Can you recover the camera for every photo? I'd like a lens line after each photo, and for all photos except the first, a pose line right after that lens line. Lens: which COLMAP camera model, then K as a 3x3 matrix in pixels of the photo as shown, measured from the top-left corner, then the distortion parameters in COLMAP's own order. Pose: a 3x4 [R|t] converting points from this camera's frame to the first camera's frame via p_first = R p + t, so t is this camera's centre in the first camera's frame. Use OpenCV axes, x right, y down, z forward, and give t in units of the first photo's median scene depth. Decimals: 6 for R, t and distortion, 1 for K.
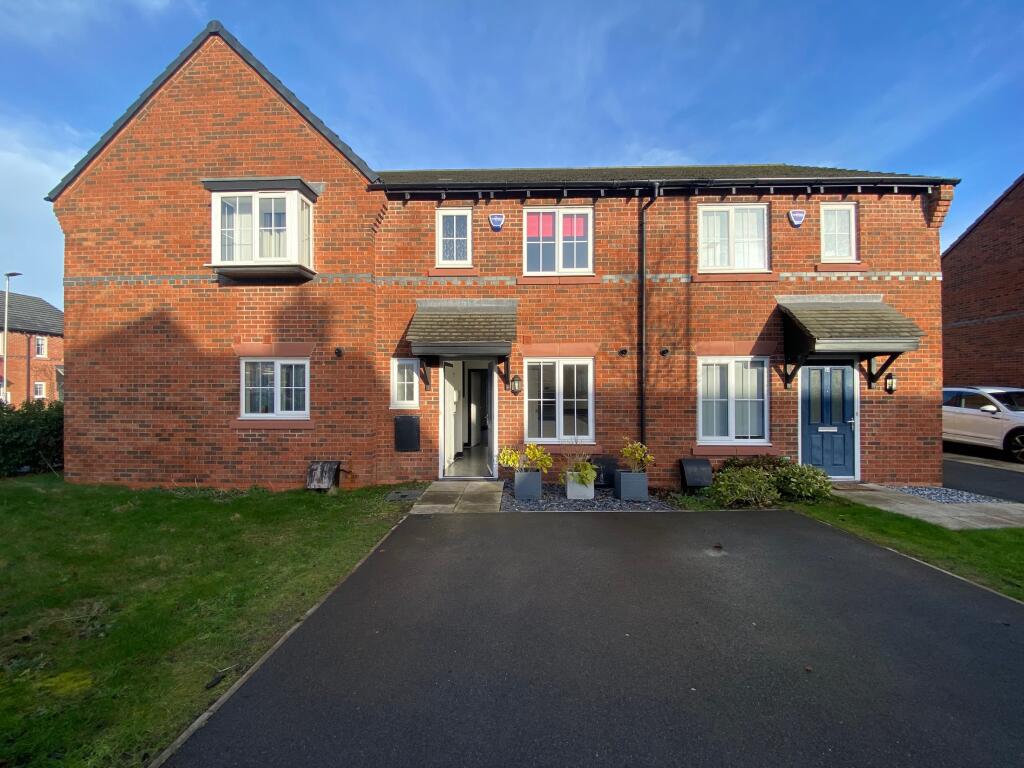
lens RADIAL K [[413.0, 0, 511.1], [0, 413.0, 379.9], [0, 0, 1]] dist [-0.008854, -0.001695]
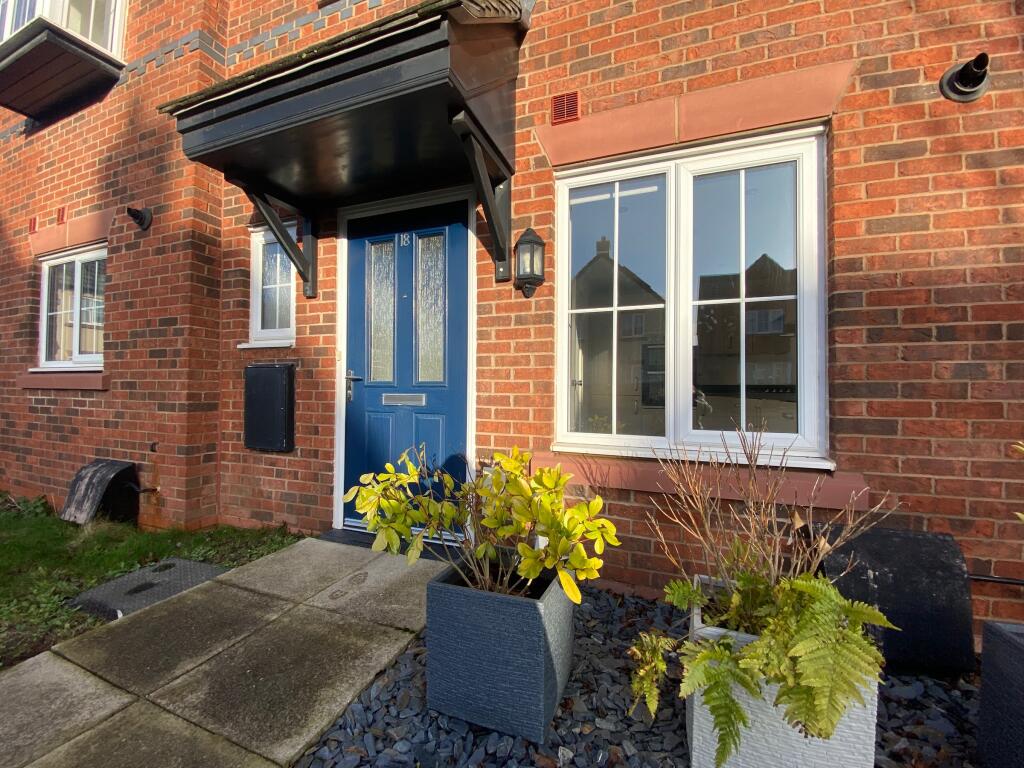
lens RADIAL K [[413.0, 0, 508.6], [0, 413.0, 388.5], [0, 0, 1]] dist [-0.008854, -0.001695]
pose [[0.941740, 0.009652, -0.336203, 0.104083], [-0.009918, 0.999950, 0.000926, 0.108695], [0.336196, 0.002463, 0.941789, 0.699074]]
